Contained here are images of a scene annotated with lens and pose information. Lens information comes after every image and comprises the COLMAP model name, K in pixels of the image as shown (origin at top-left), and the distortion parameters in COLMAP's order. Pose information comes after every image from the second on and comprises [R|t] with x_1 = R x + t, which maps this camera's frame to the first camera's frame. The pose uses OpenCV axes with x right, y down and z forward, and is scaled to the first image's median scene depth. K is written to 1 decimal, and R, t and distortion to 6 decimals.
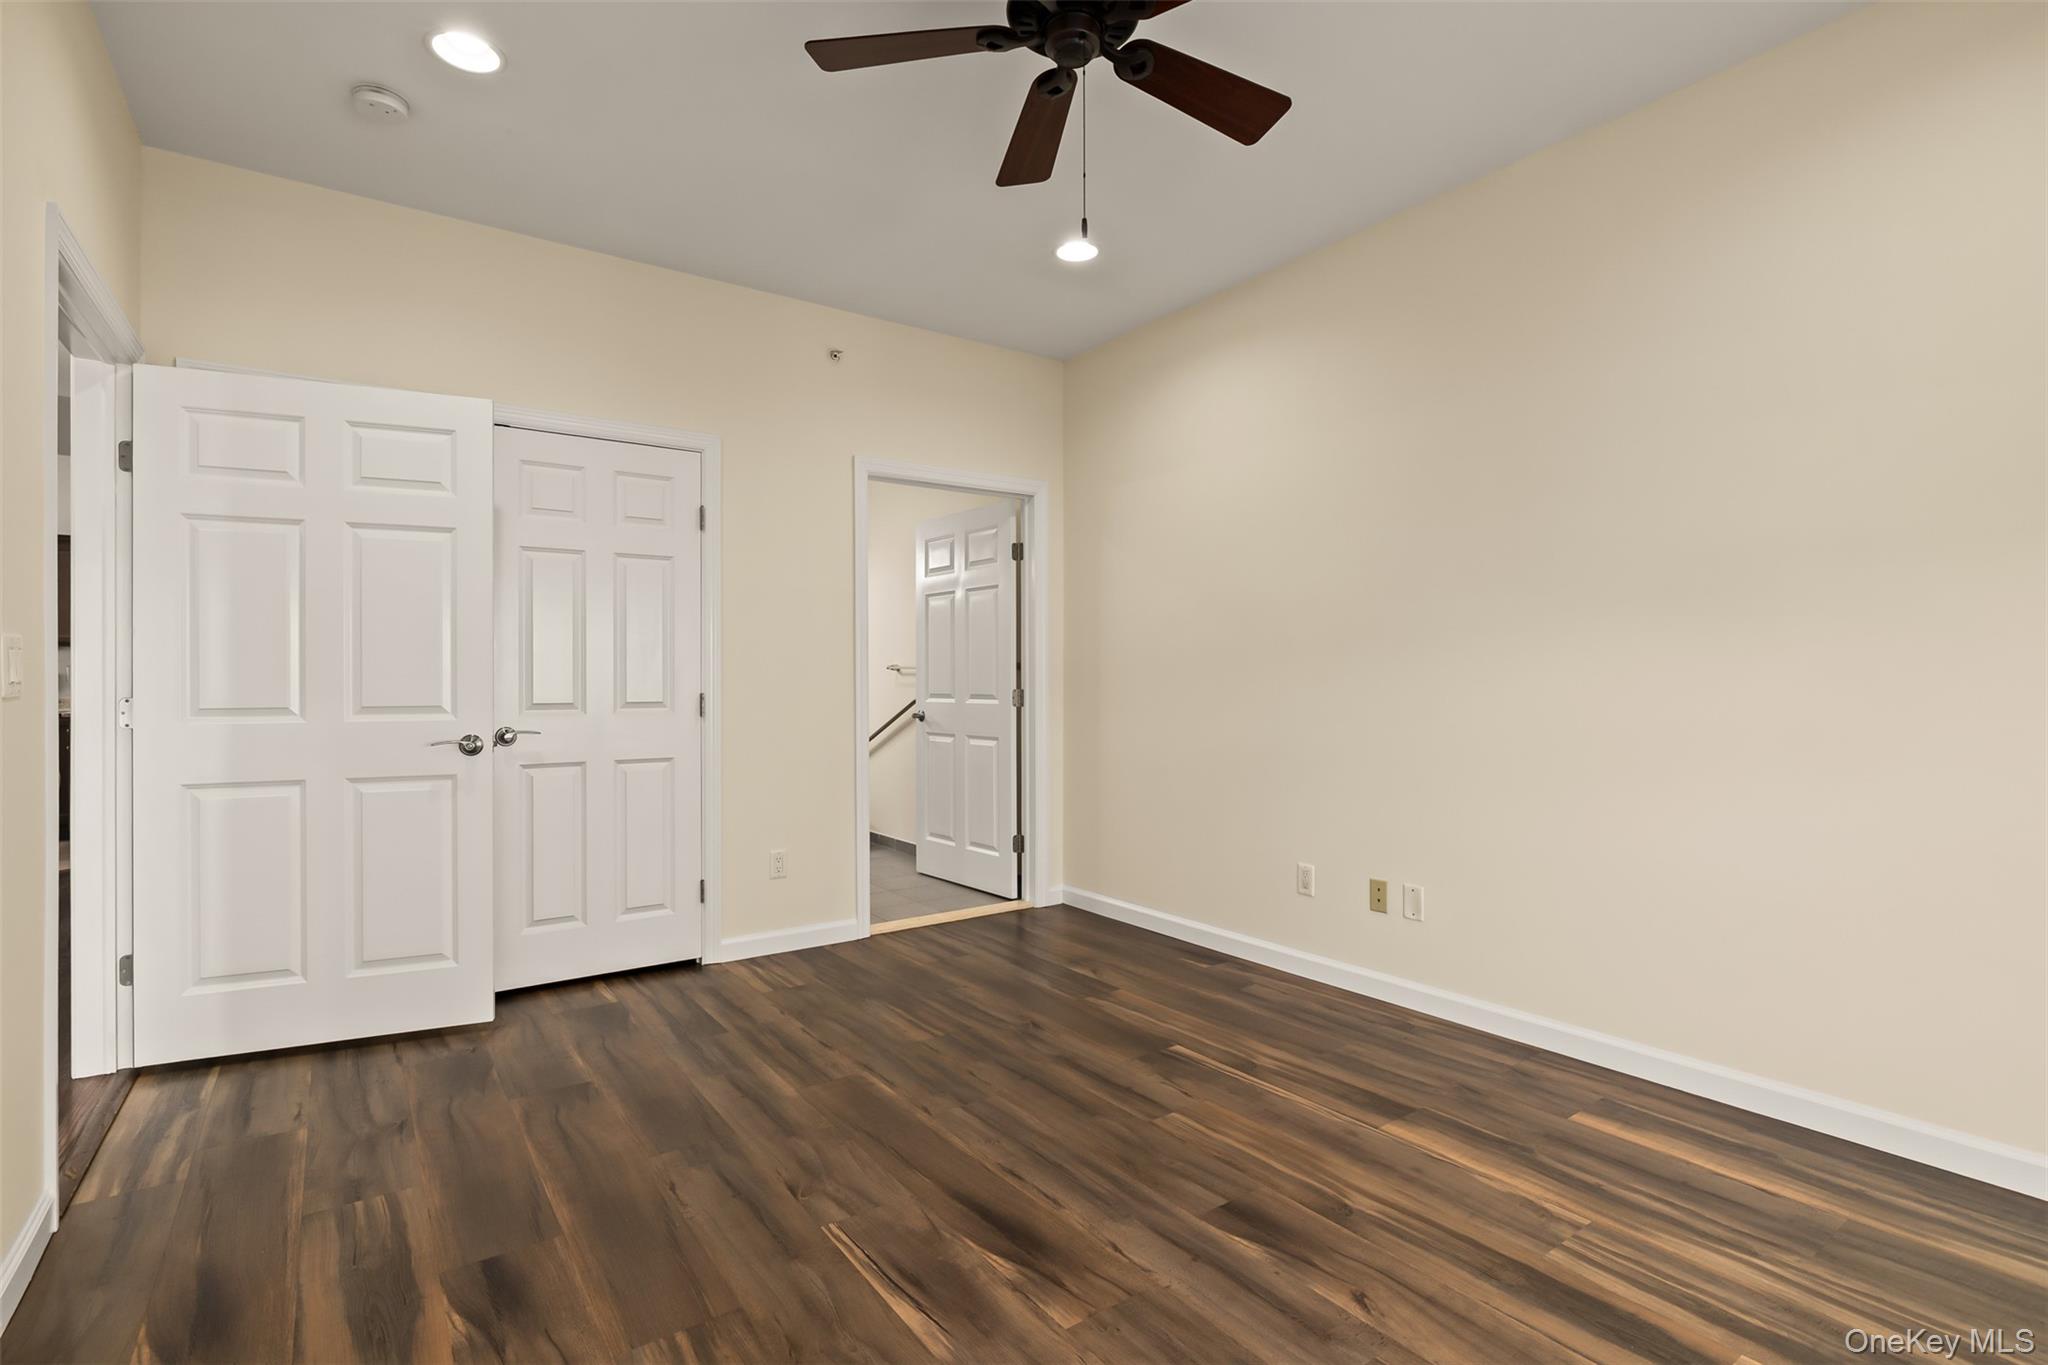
lens RADIAL K [[950.6, 0, 1016.2], [0, 950.6, 668.6], [0, 0, 1]] dist [-0.013581, 0.000578]
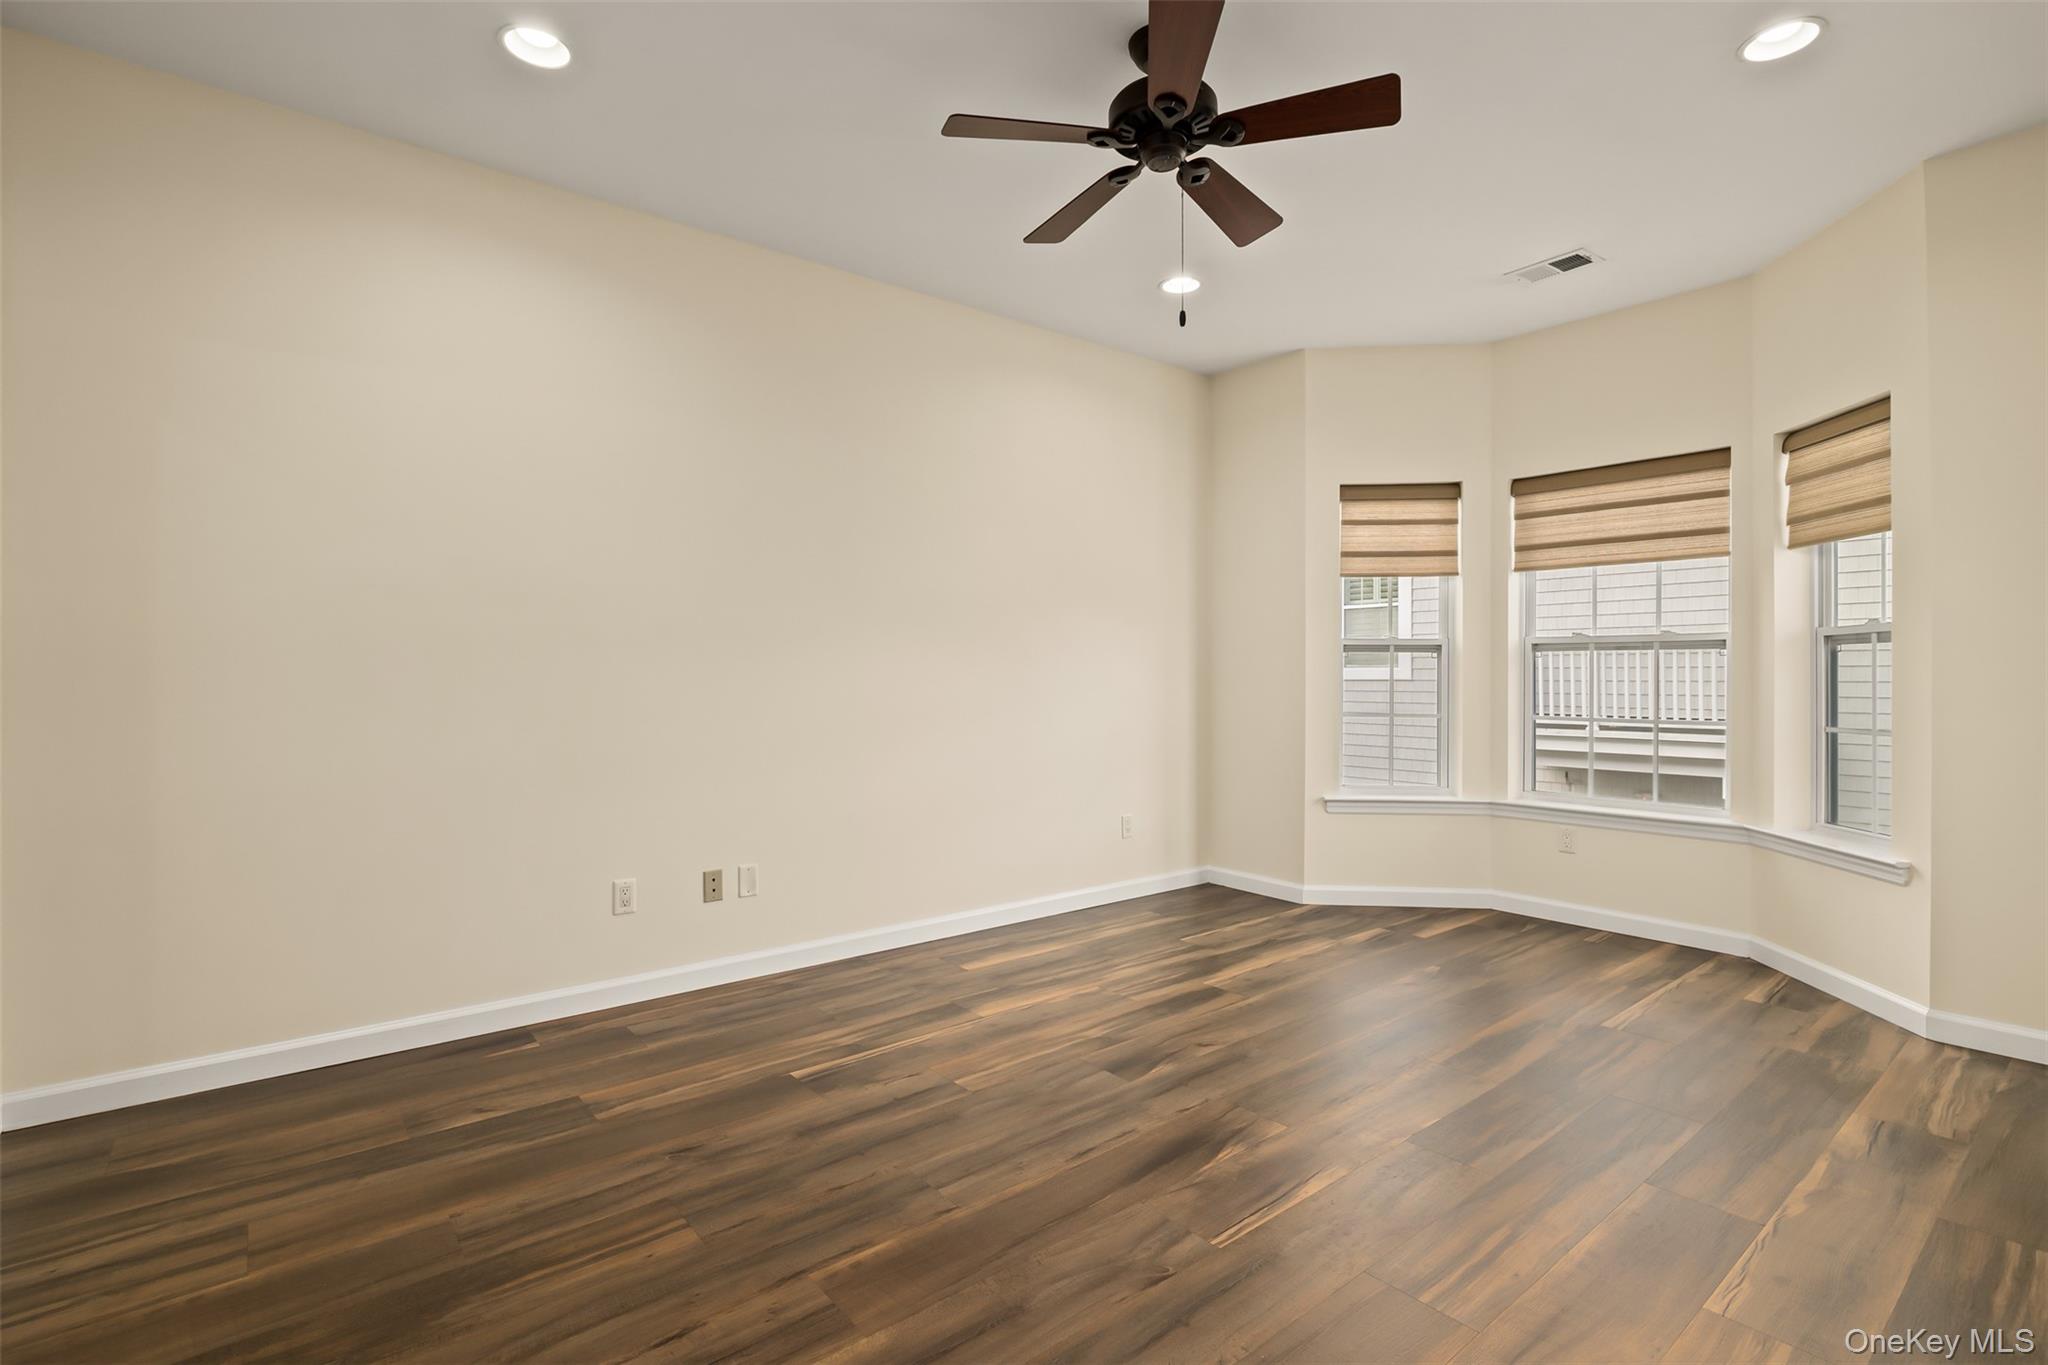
lens RADIAL K [[950.6, 0, 1016.2], [0, 950.6, 668.6], [0, 0, 1]] dist [-0.013581, 0.000578]
pose [[-0.053248, 0.007421, 0.998554, -0.853326], [-0.012168, 0.999893, -0.008080, 0.010043], [-0.998507, -0.012581, -0.053152, 0.932582]]
